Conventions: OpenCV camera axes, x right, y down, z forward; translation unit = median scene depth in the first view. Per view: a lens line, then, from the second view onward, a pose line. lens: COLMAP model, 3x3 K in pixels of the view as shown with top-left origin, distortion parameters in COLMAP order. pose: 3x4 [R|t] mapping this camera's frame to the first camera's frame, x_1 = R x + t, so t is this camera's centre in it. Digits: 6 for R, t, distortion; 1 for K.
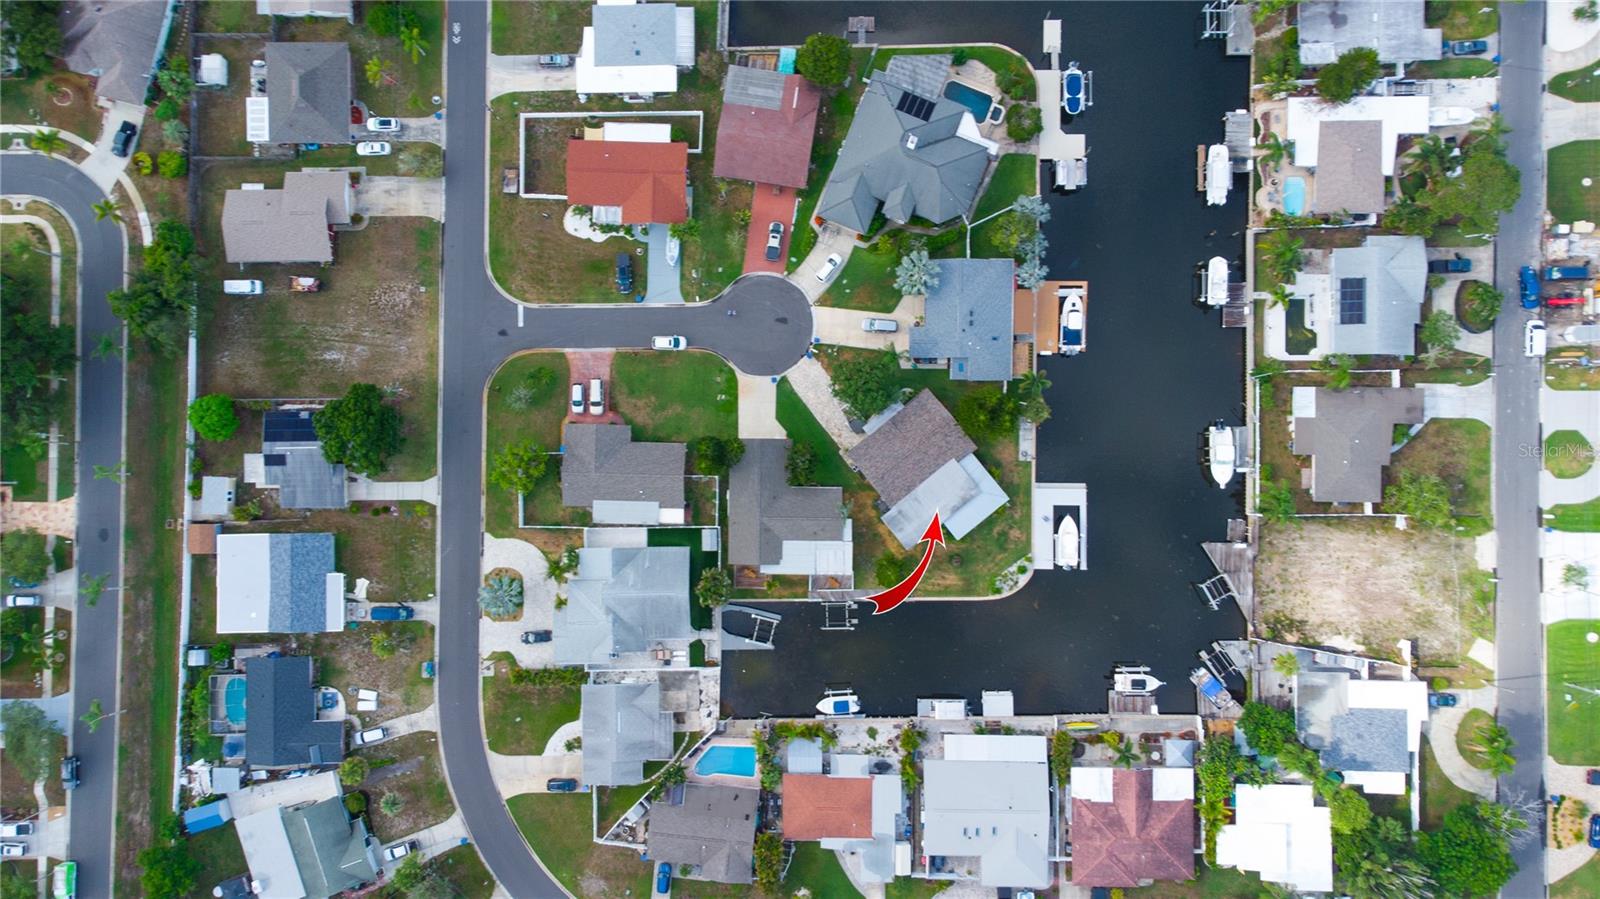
lens RADIAL K [[1171.5, 0, 800.0], [0, 1171.5, 449.5], [0, 0, 1]] dist [0.074297, -0.000739]
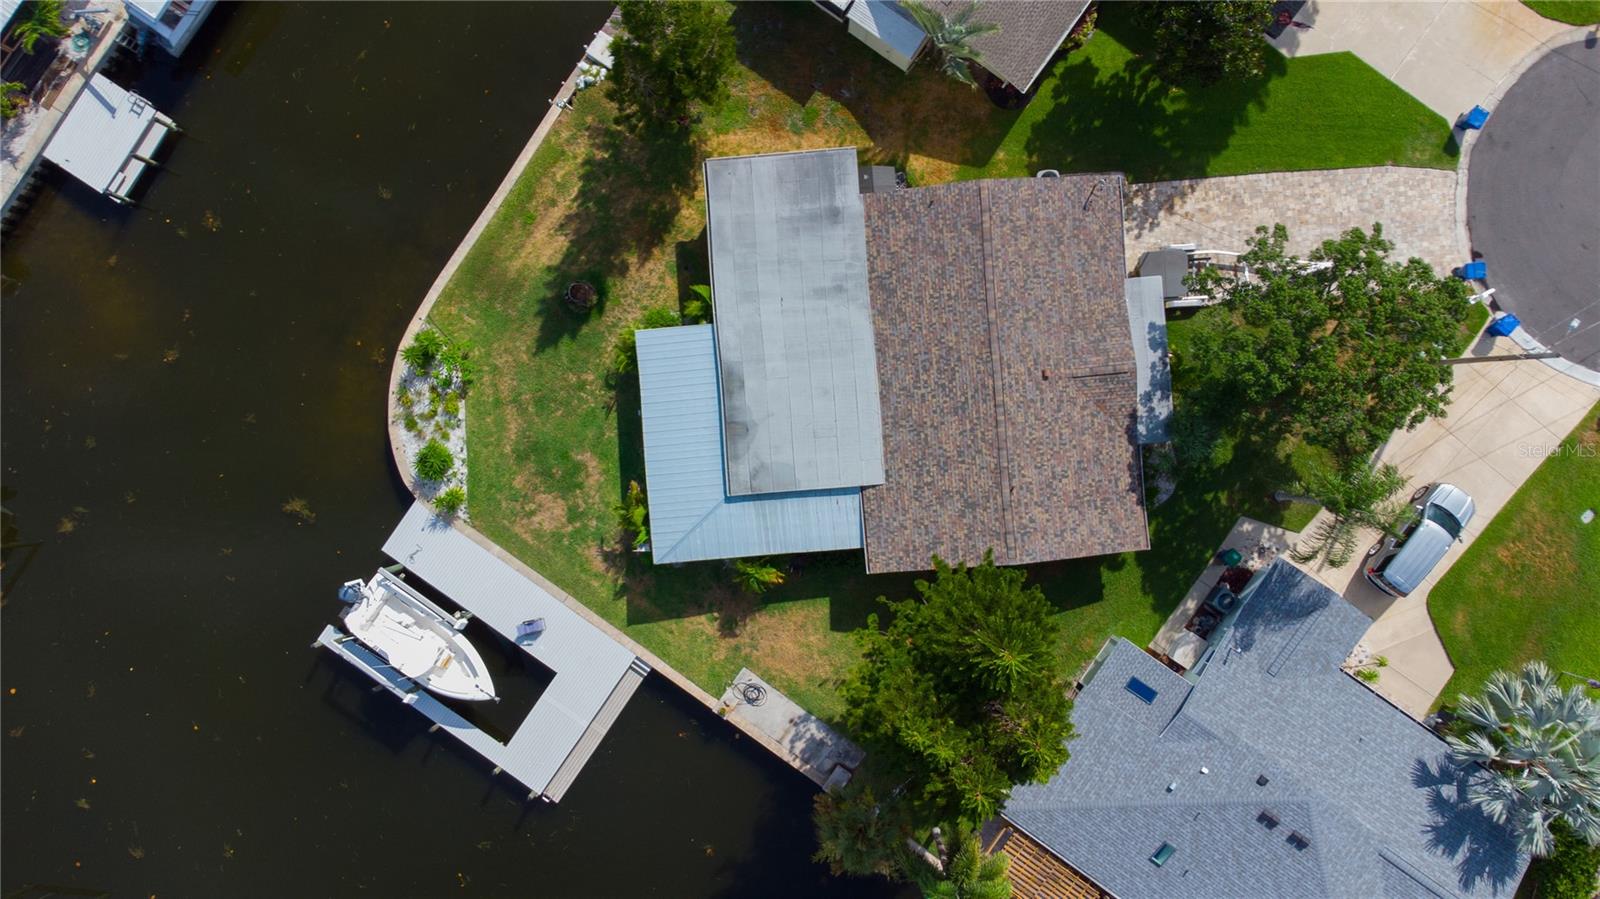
lens RADIAL K [[1171.5, 0, 800.0], [0, 1171.5, 449.5], [0, 0, 1]] dist [0.074297, -0.000739]
pose [[-0.567168, 0.823580, -0.005947, 0.136023], [-0.822925, -0.566395, 0.044627, 0.015373], [0.033386, 0.030205, 0.998986, 0.706503]]
